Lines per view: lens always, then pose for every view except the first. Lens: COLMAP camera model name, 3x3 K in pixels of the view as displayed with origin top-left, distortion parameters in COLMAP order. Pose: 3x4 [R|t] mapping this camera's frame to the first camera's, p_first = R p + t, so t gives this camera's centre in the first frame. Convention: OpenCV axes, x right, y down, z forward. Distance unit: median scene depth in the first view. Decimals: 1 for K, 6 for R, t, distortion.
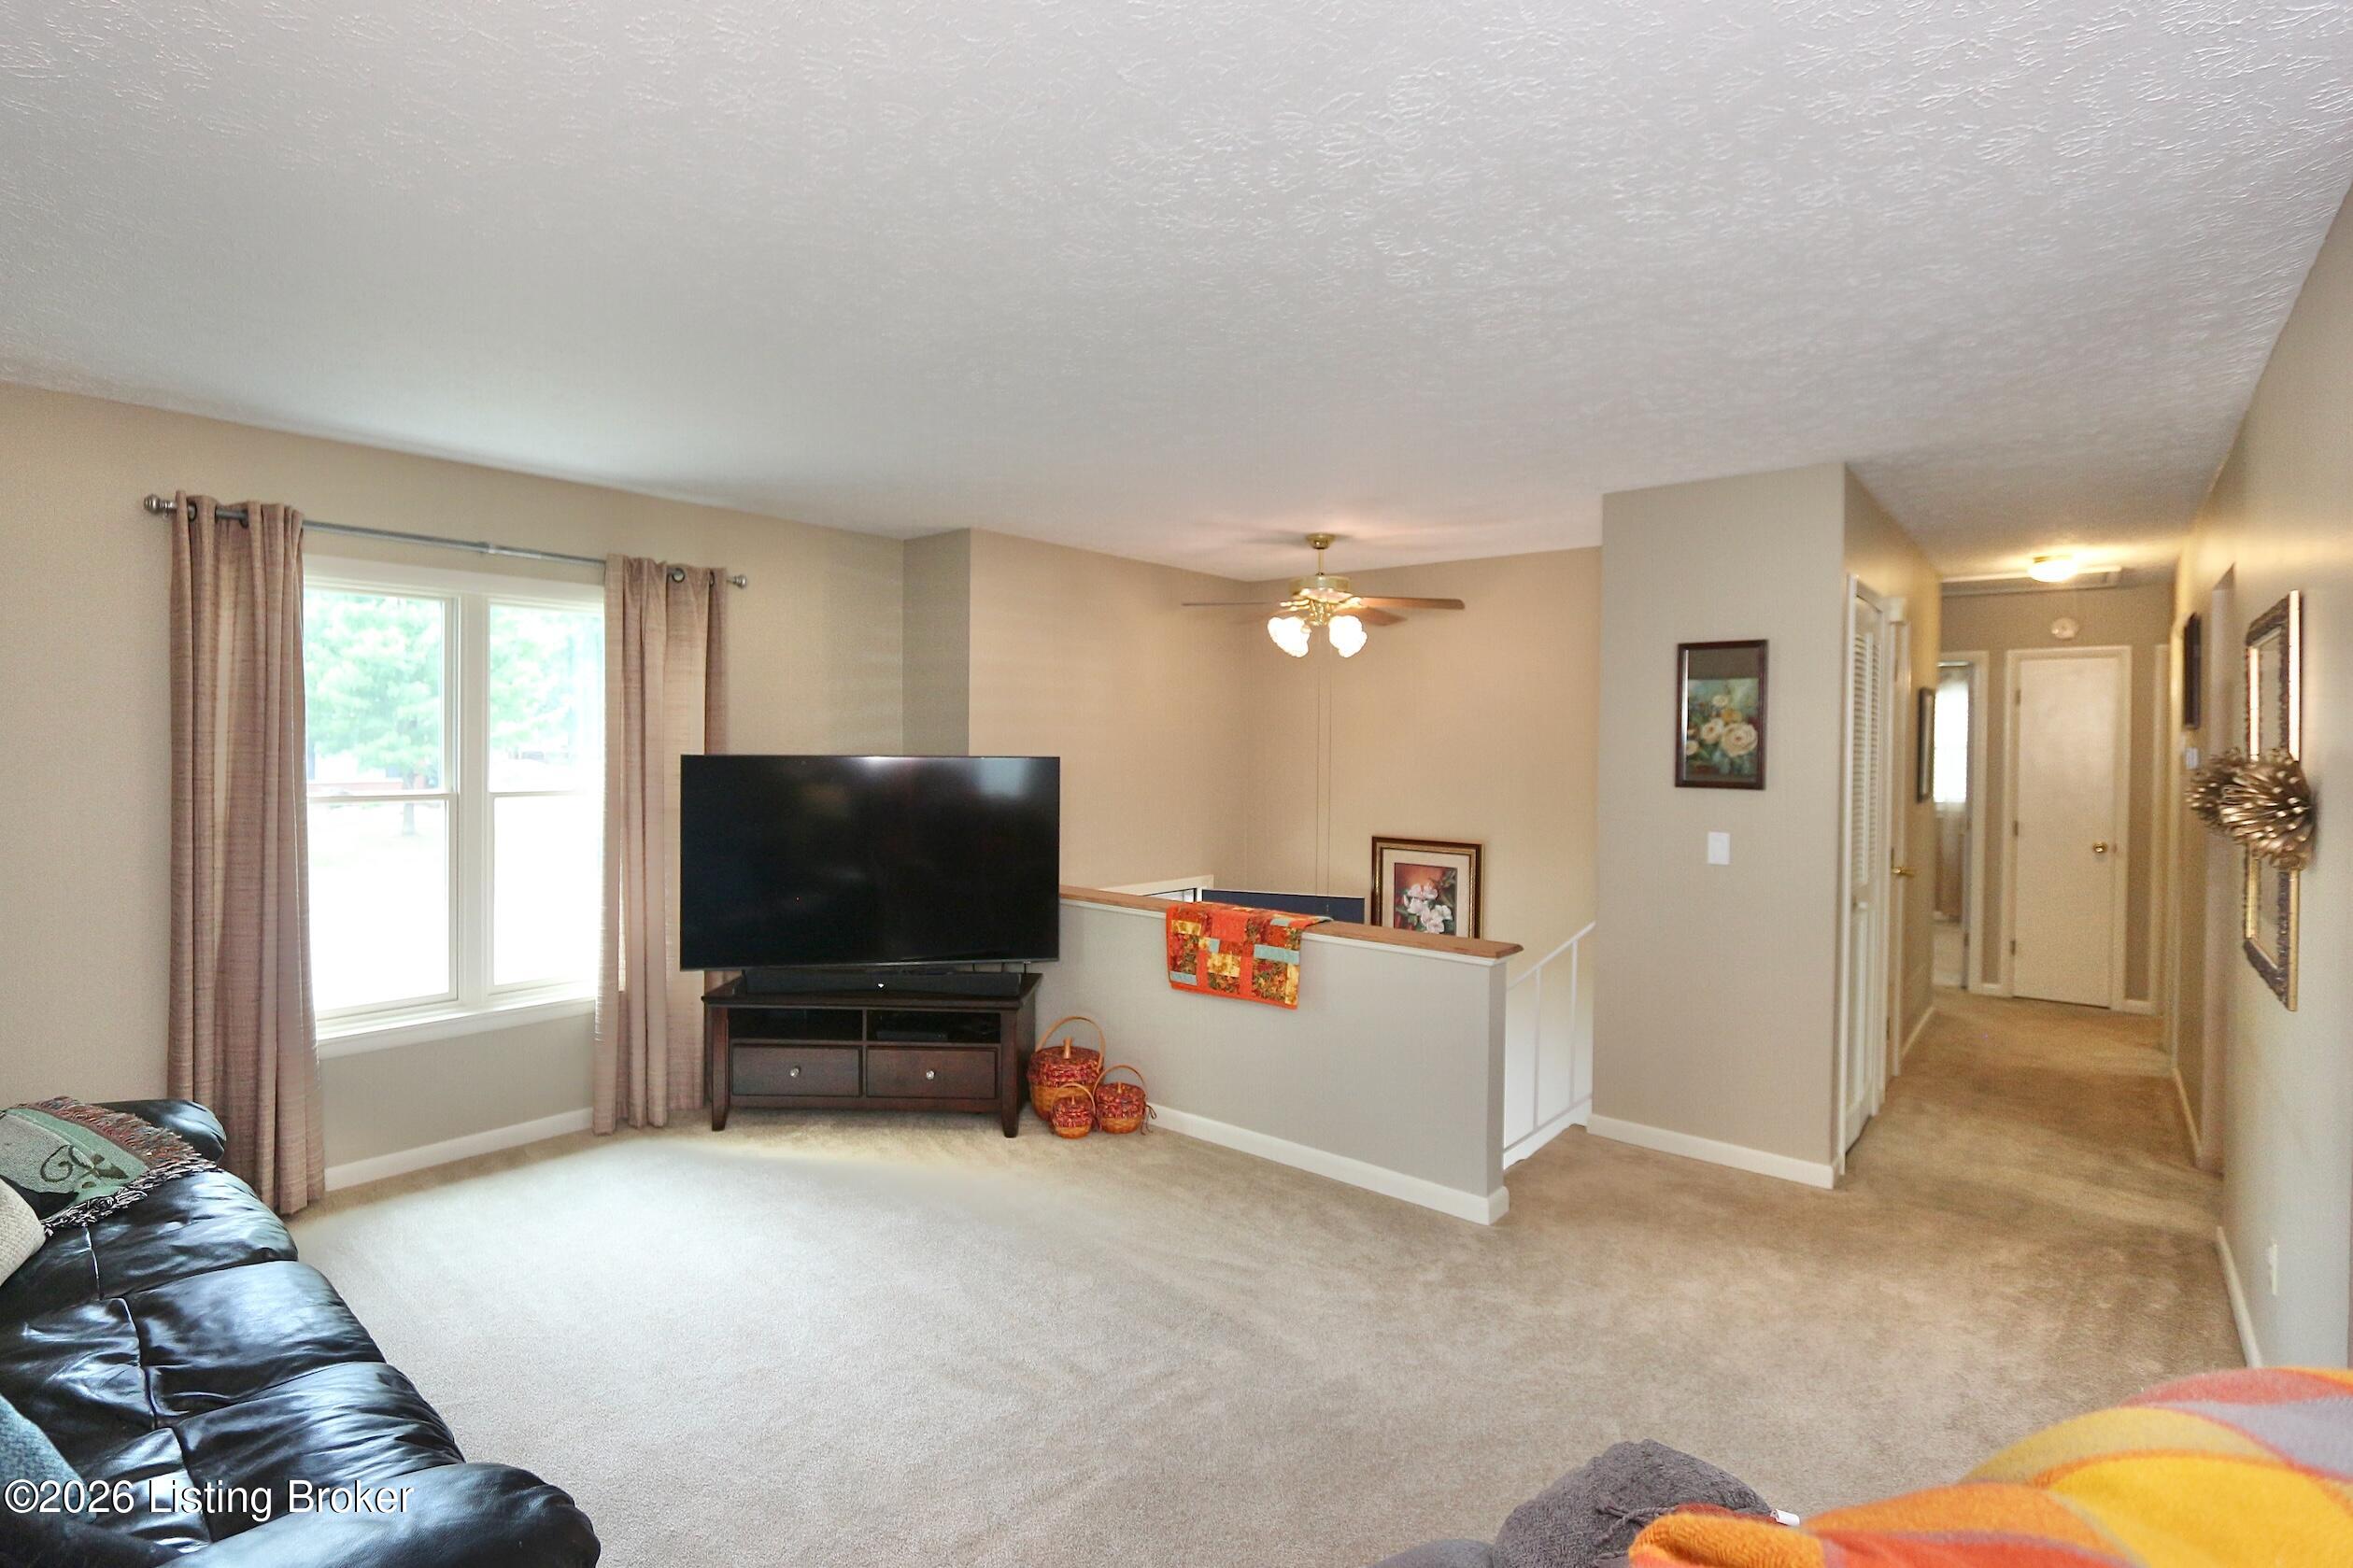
lens RADIAL K [[1077.0, 0, 1122.0], [0, 1077.0, 750.2], [0, 0, 1]] dist [-0.016808, 0.002501]
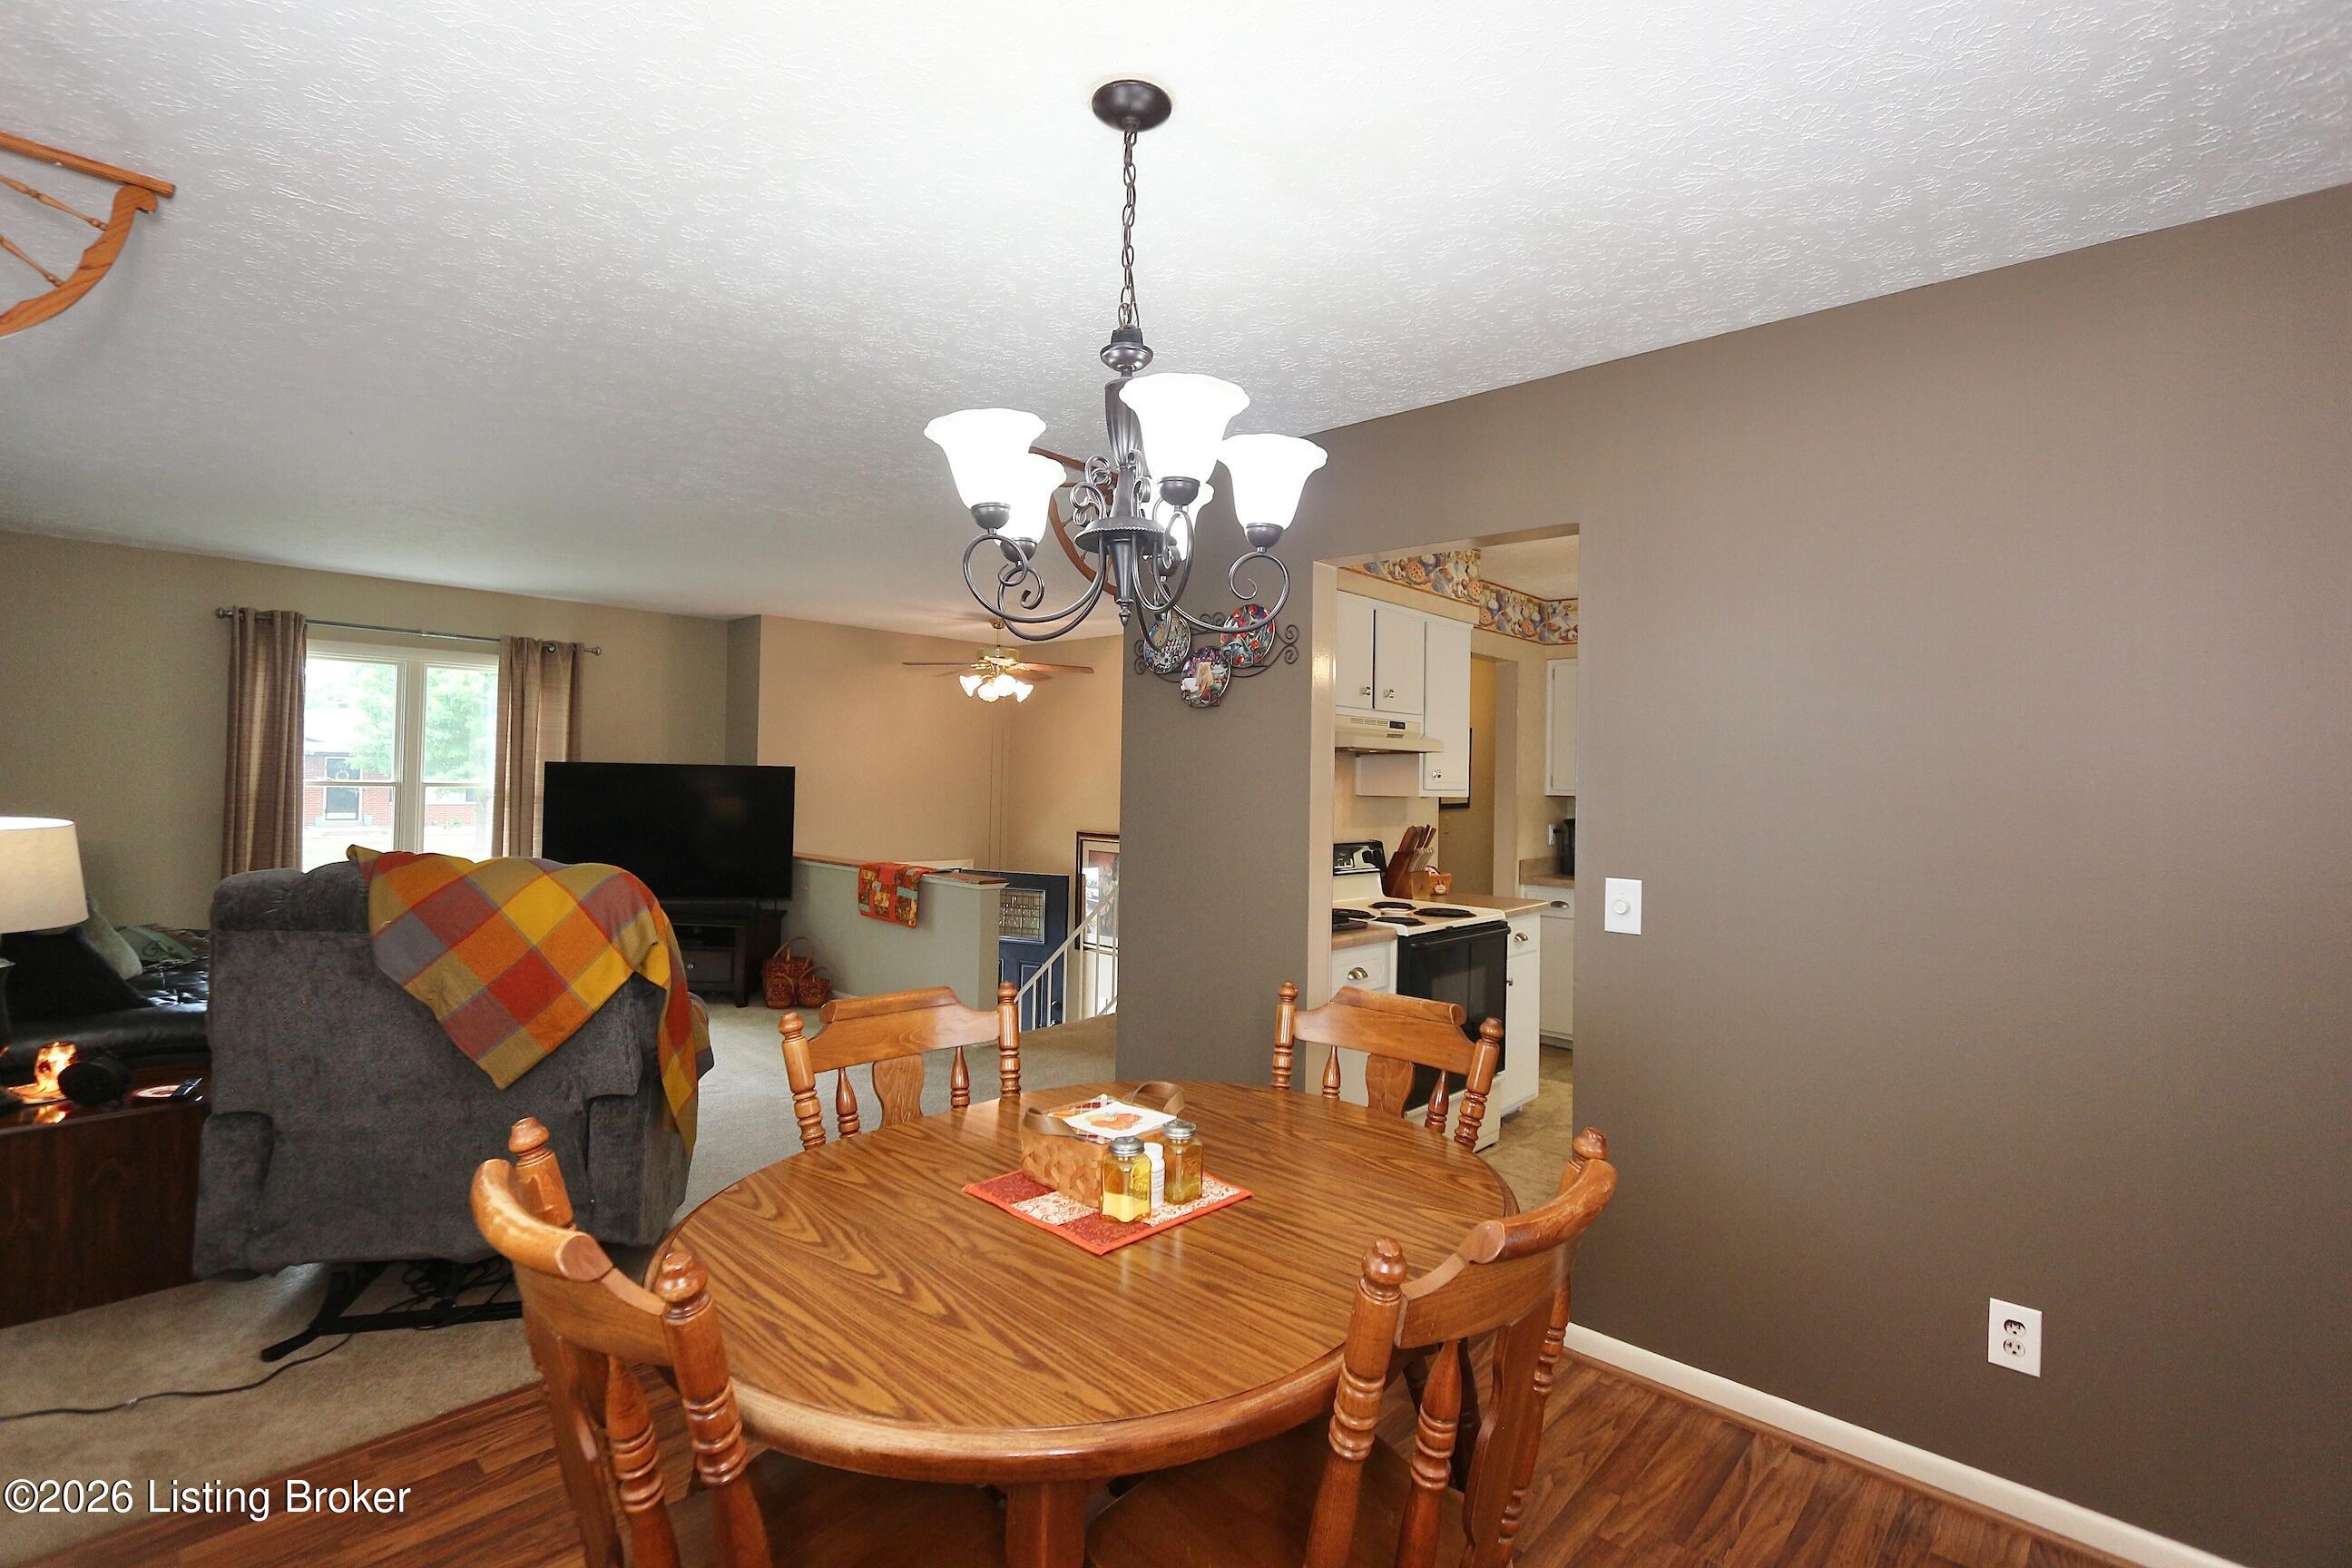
lens RADIAL K [[1076.7, 0, 1164.1], [0, 1076.7, 769.0], [0, 0, 1]] dist [-0.016808, 0.002501]
pose [[0.999037, 0.009337, -0.042869, 0.566009], [-0.010169, 0.999763, -0.019239, 0.036193], [0.042679, 0.019657, 0.998895, -0.535500]]
